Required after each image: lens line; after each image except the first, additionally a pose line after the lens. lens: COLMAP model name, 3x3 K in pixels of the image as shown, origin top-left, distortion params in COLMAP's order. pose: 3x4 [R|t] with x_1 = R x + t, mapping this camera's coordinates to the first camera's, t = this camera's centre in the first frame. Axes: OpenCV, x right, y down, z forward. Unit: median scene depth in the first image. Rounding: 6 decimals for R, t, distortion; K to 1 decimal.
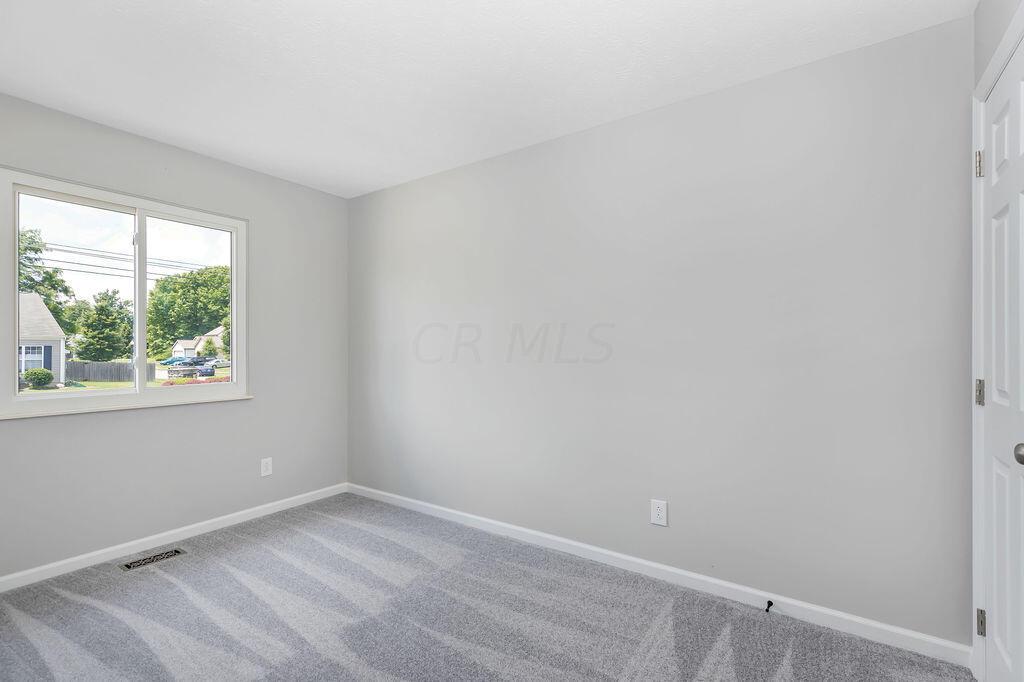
lens RADIAL K [[466.4, 0, 520.0], [0, 466.4, 344.6], [0, 0, 1]] dist [0.016615, -0.001381]
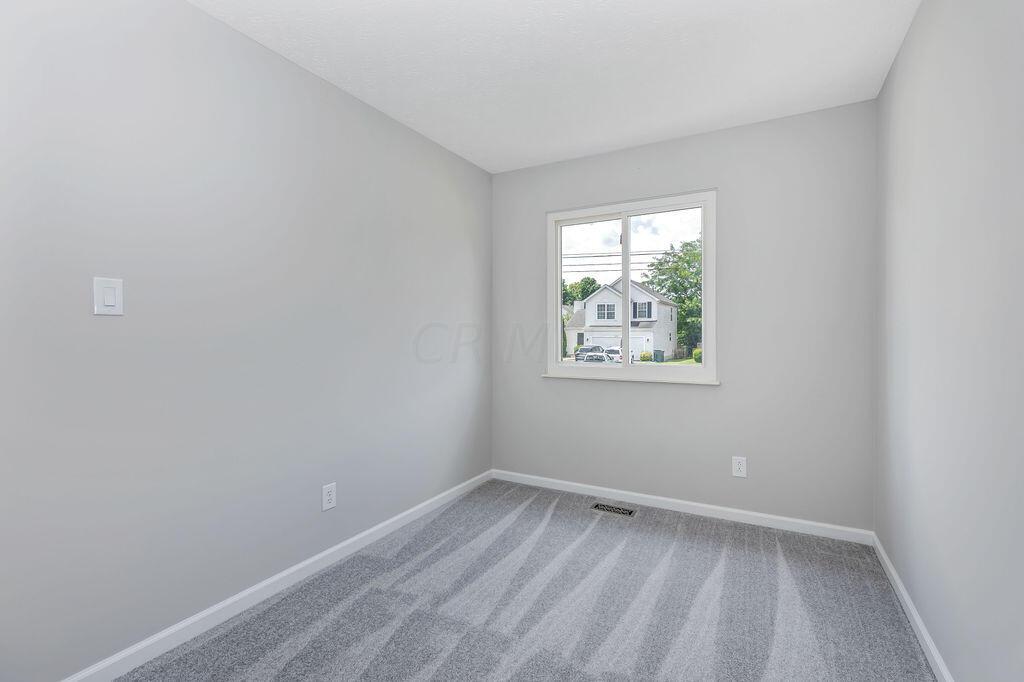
lens RADIAL K [[466.4, 0, 512.3], [0, 466.4, 335.7], [0, 0, 1]] dist [0.016615, -0.001381]
pose [[0.096634, 0.003224, -0.995315, 0.329452], [0.011904, 0.999919, 0.004395, 0.013206], [0.995249, -0.012273, 0.096588, 0.597628]]
